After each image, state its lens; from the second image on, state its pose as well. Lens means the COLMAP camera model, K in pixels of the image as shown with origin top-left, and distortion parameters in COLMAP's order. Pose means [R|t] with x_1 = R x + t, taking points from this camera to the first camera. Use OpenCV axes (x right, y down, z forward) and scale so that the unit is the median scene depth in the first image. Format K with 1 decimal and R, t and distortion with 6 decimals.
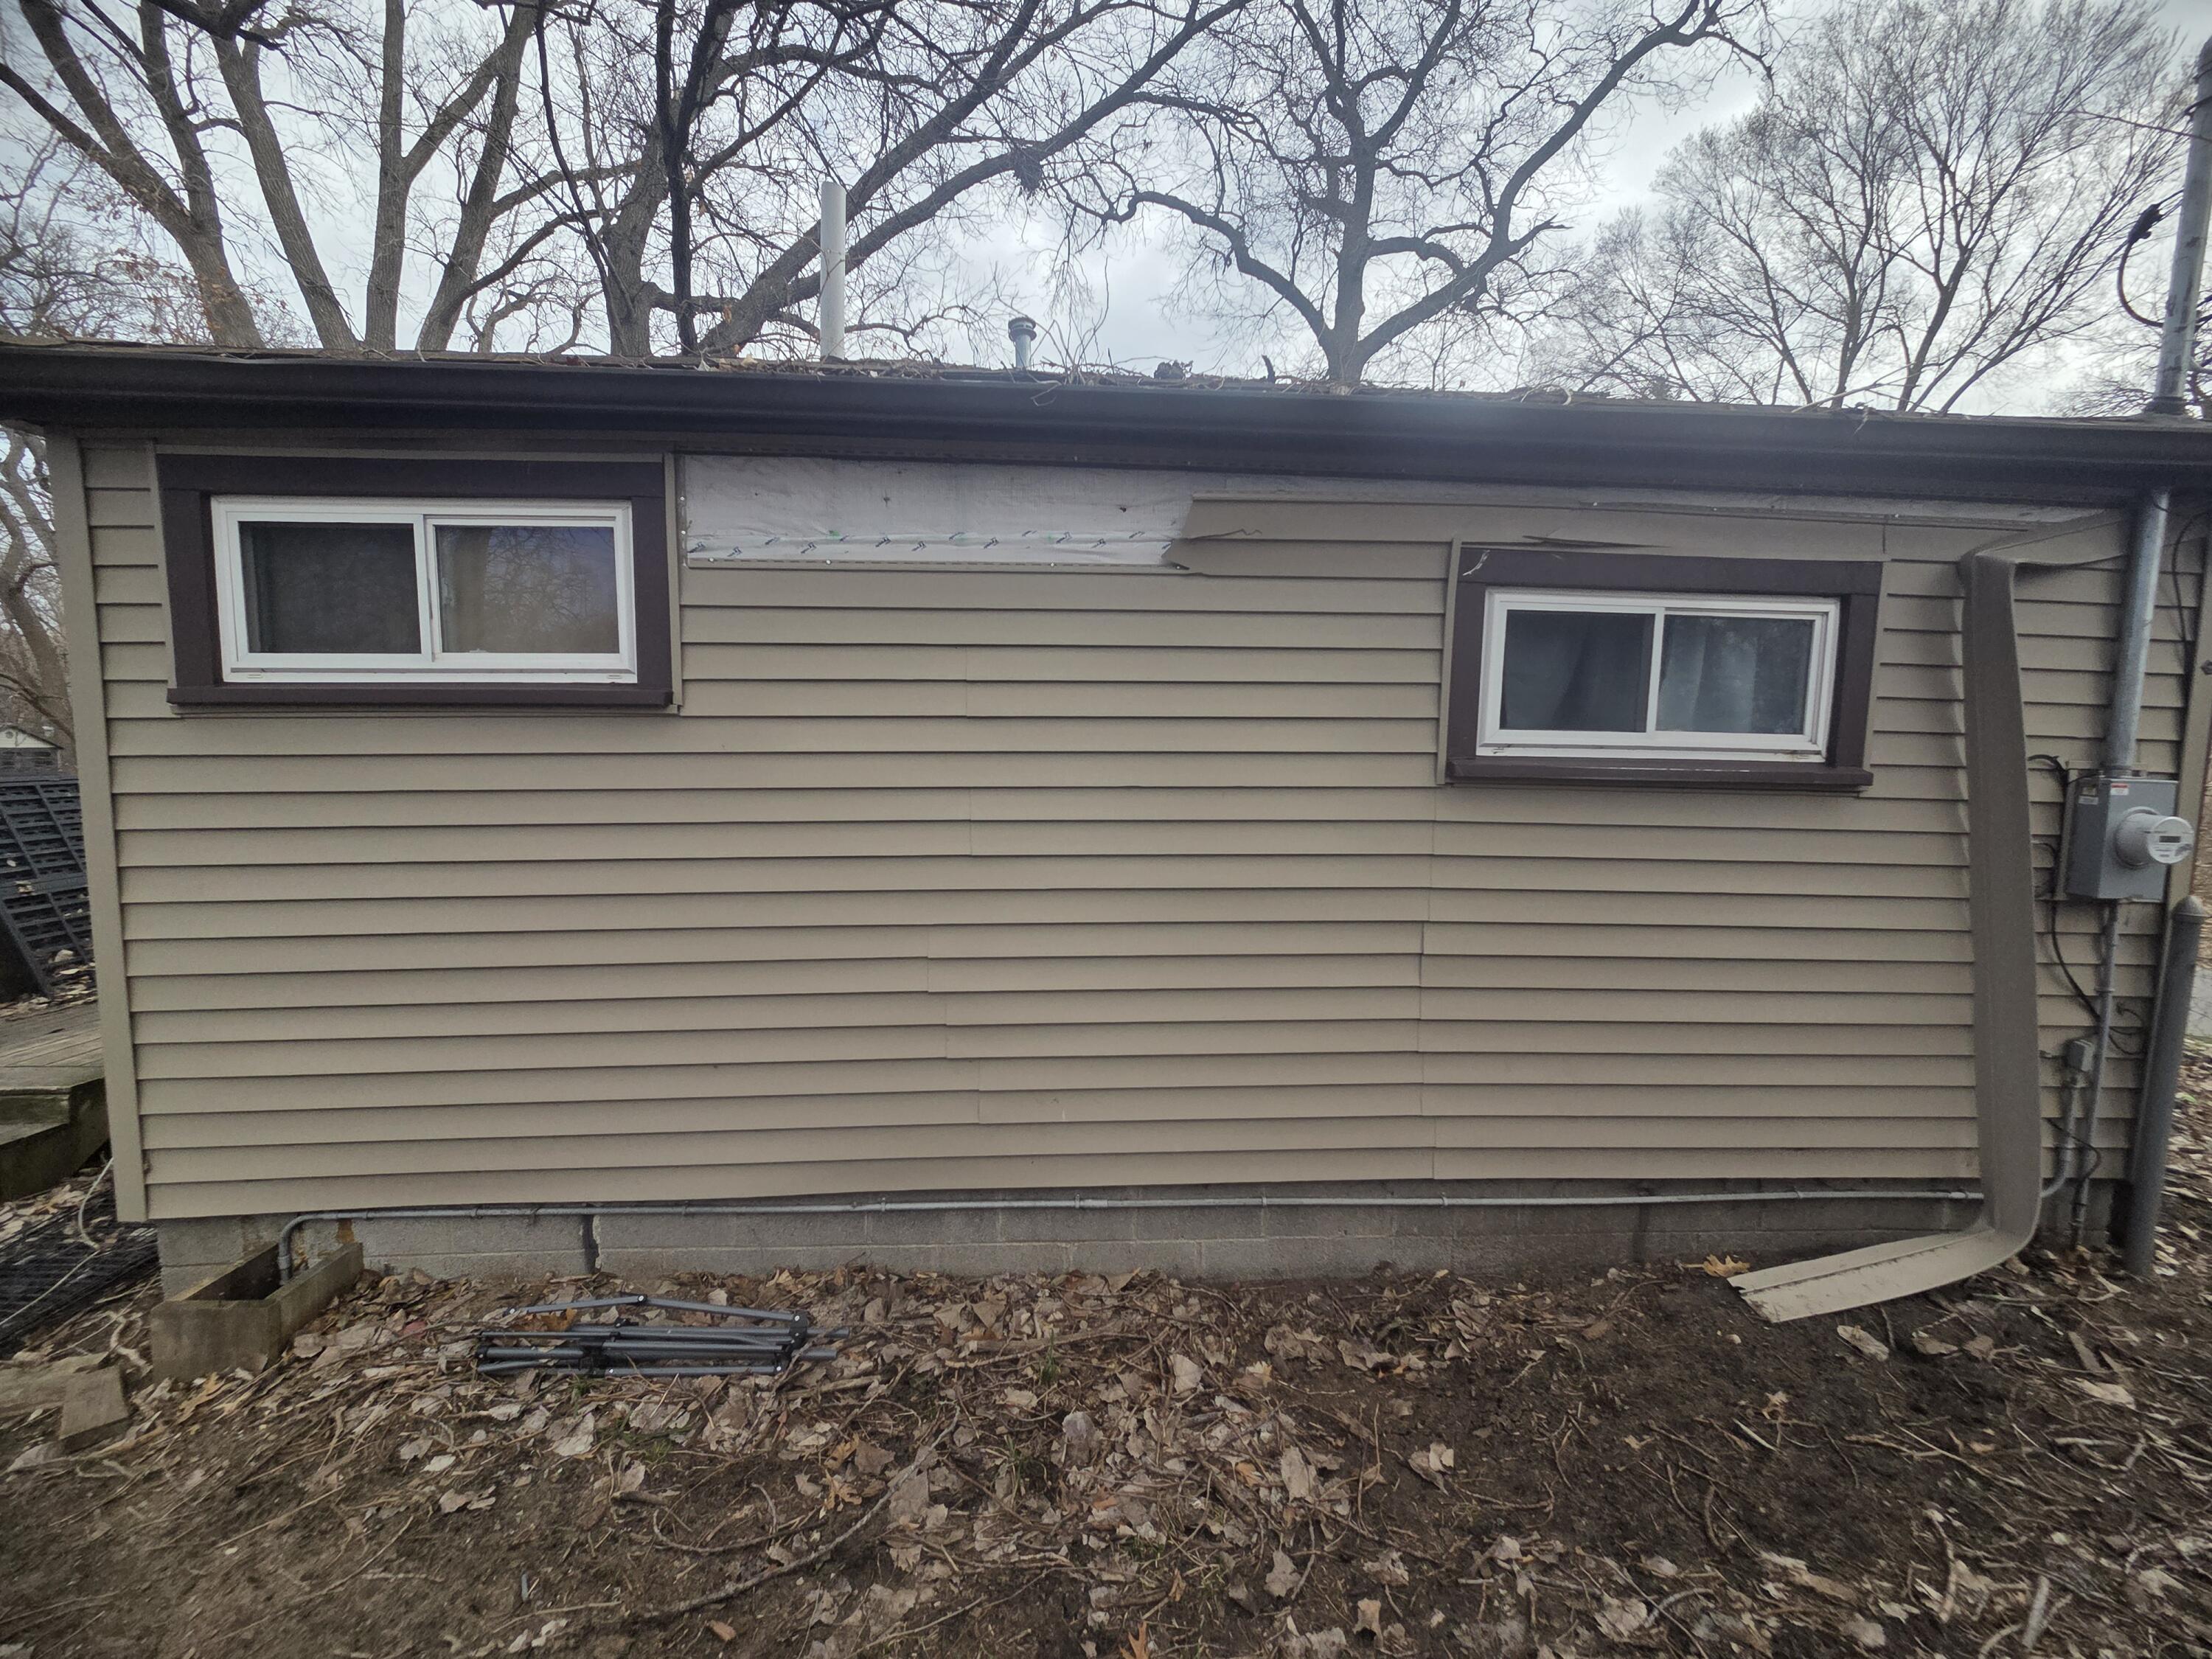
lens RADIAL K [[901.3, 0, 1114.5], [0, 901.3, 827.9], [0, 0, 1]] dist [-0.000497, 0.000519]
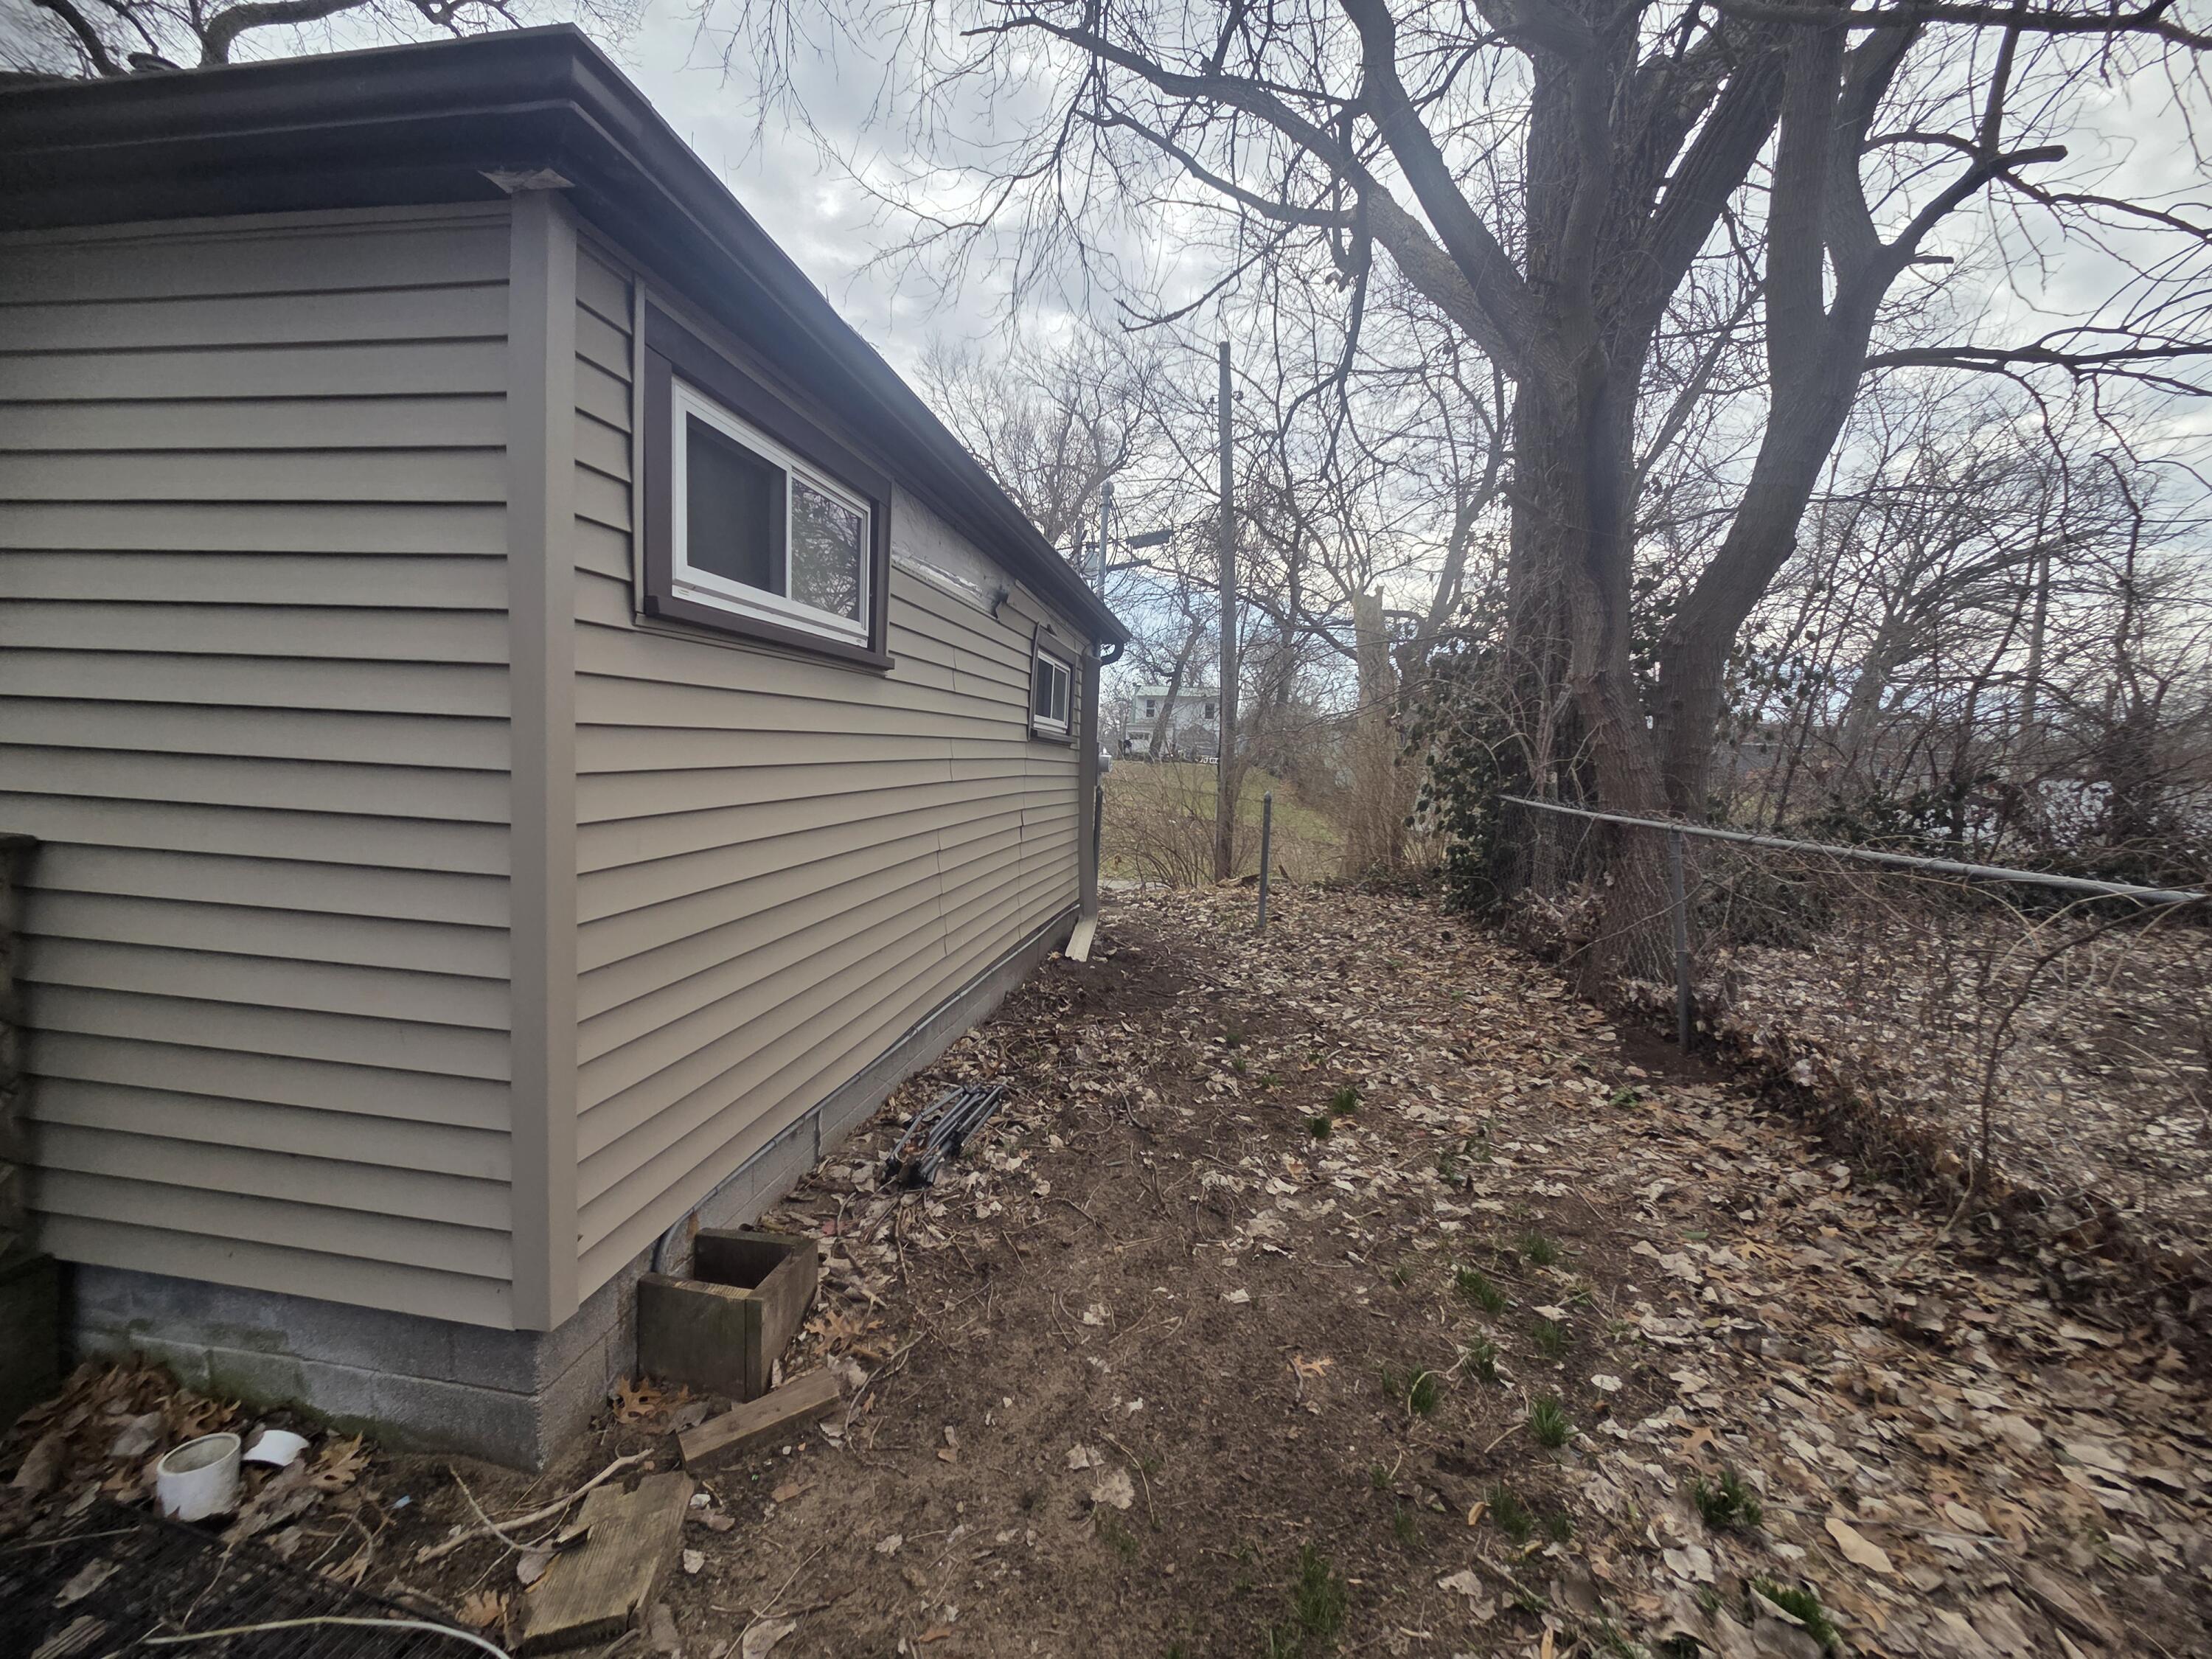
lens RADIAL K [[901.3, 0, 1113.0], [0, 901.3, 825.0], [0, 0, 1]] dist [-0.000497, 0.000519]
pose [[0.204429, -0.076793, 0.975864, -0.238643], [0.049699, 0.996447, 0.068001, 0.001971], [-0.977619, 0.034598, 0.207520, 0.059164]]
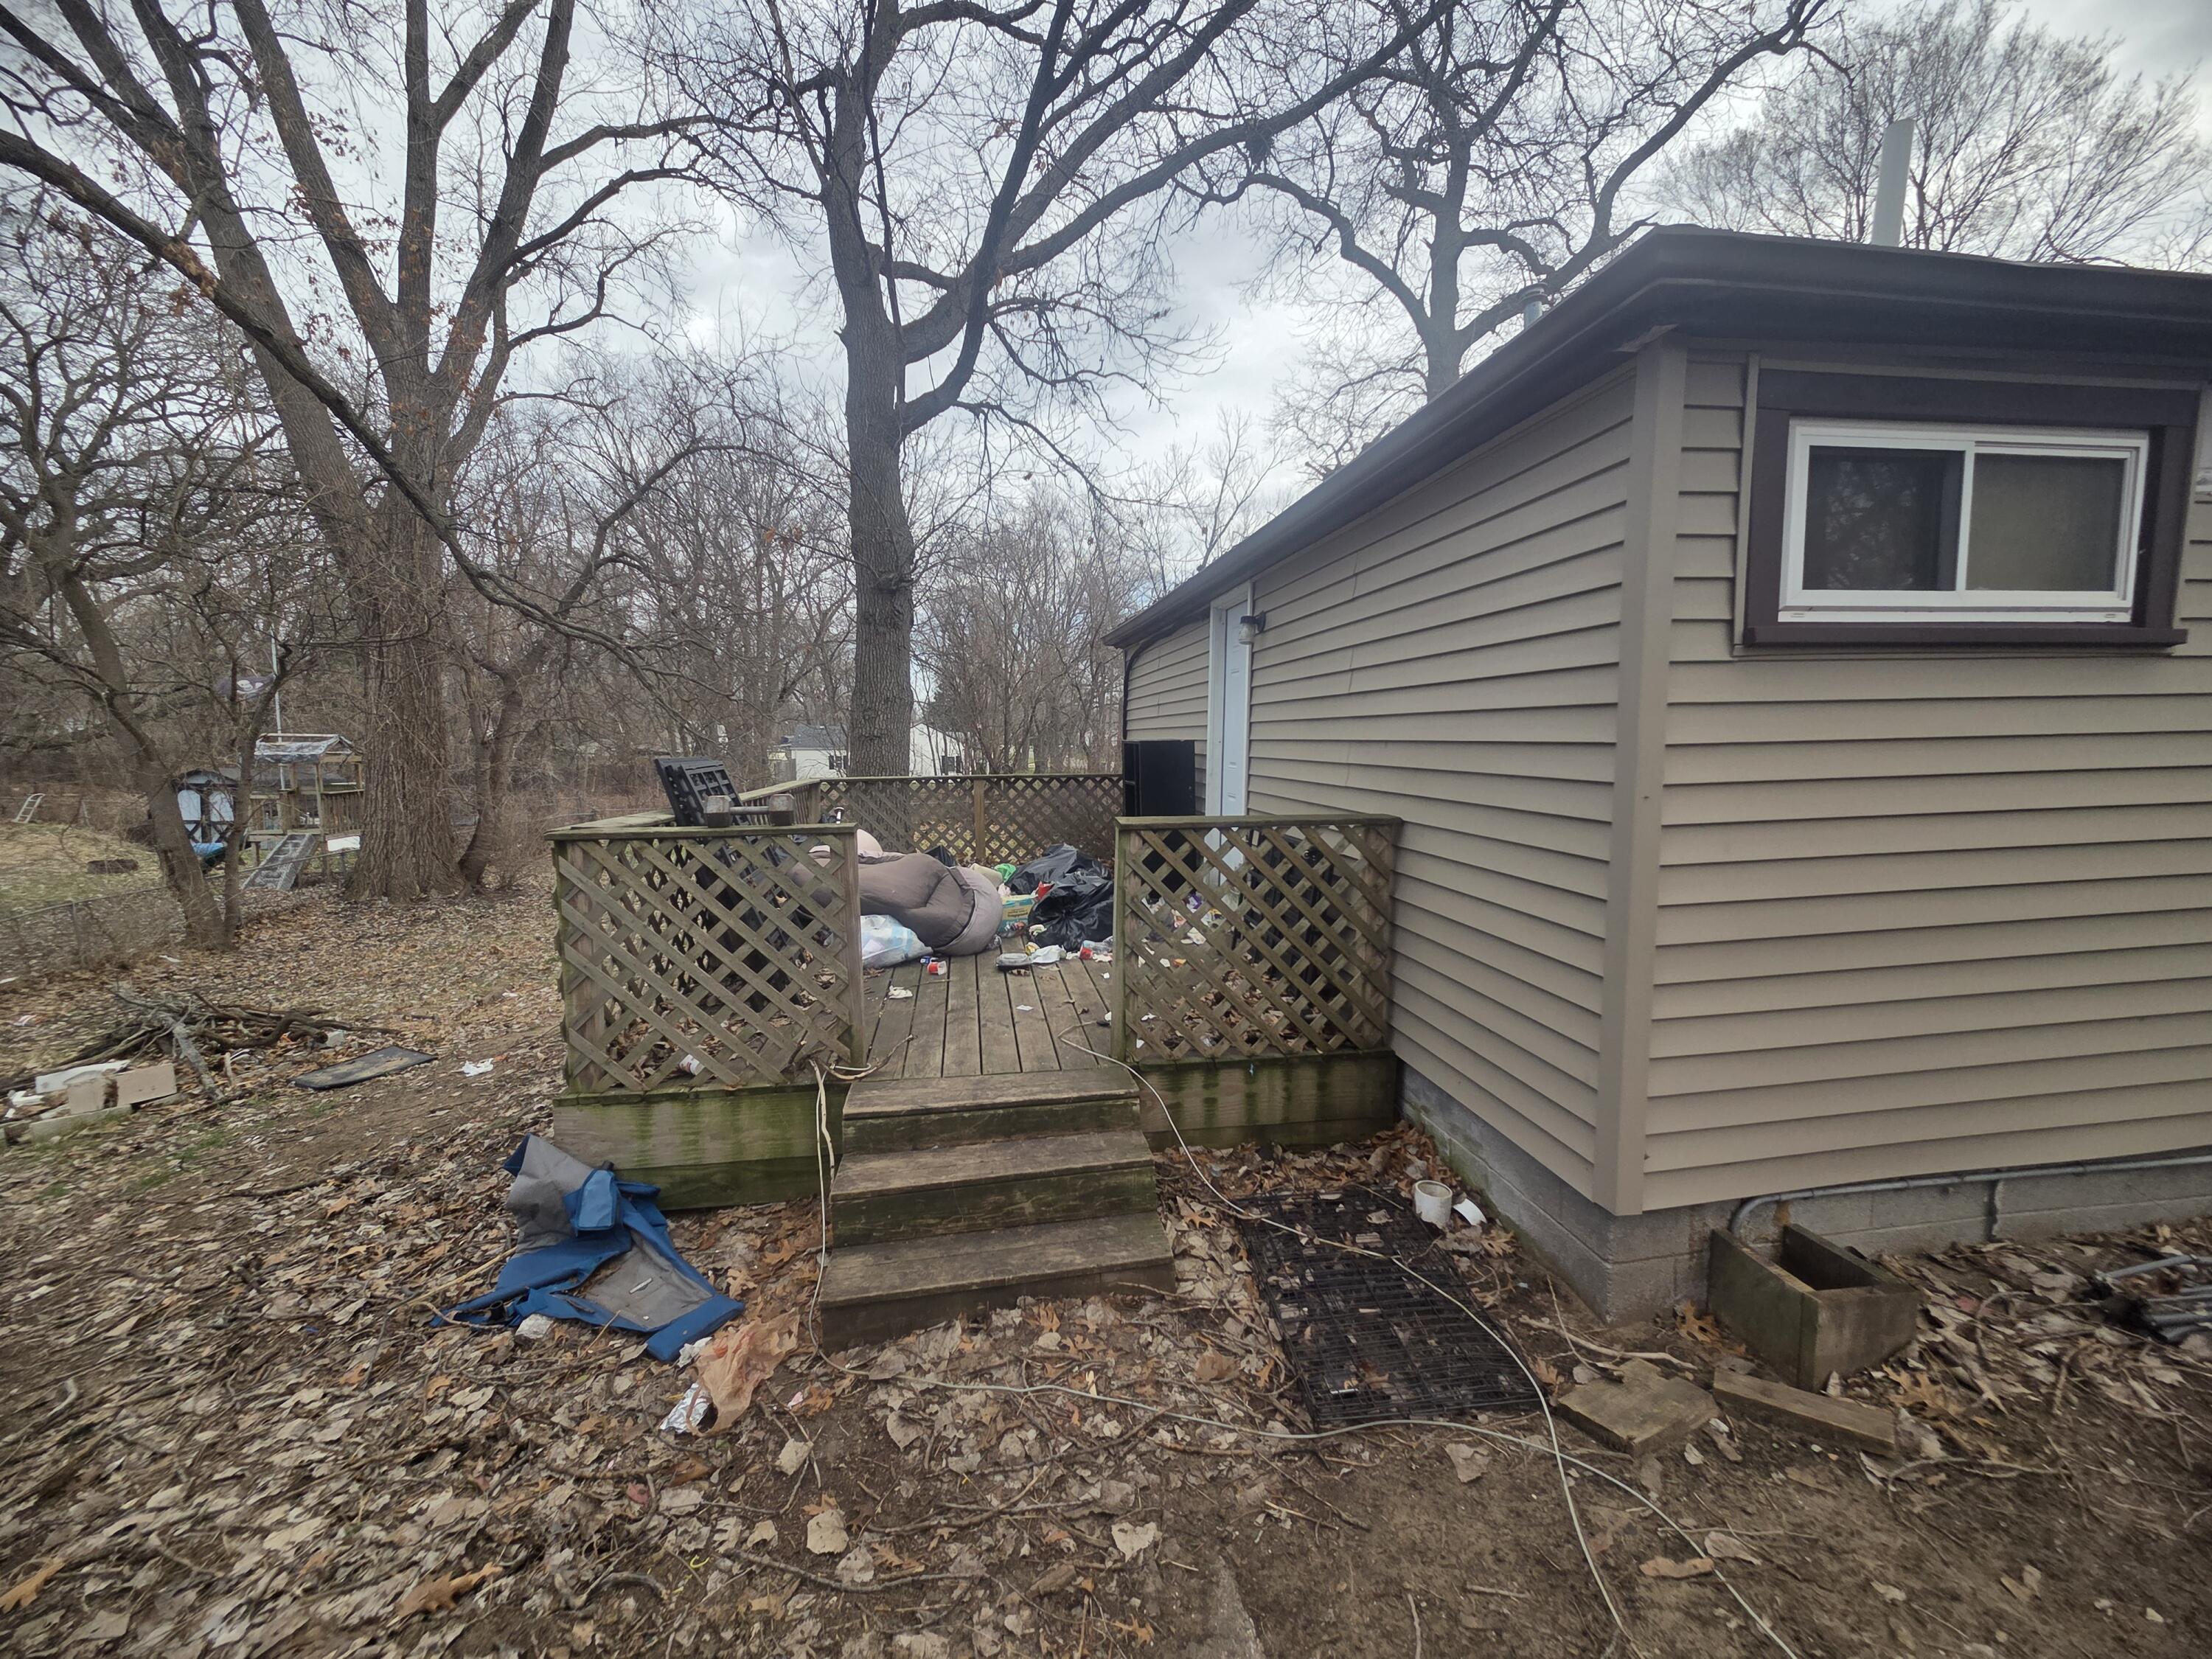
lens RADIAL K [[901.3, 0, 1107.6], [0, 901.3, 828.8], [0, 0, 1]] dist [-0.000497, 0.000519]
pose [[0.995011, -0.027432, 0.095921, -0.241759], [0.026658, 0.999601, 0.009347, 0.003012], [-0.096139, -0.006743, 0.995345, 0.020599]]
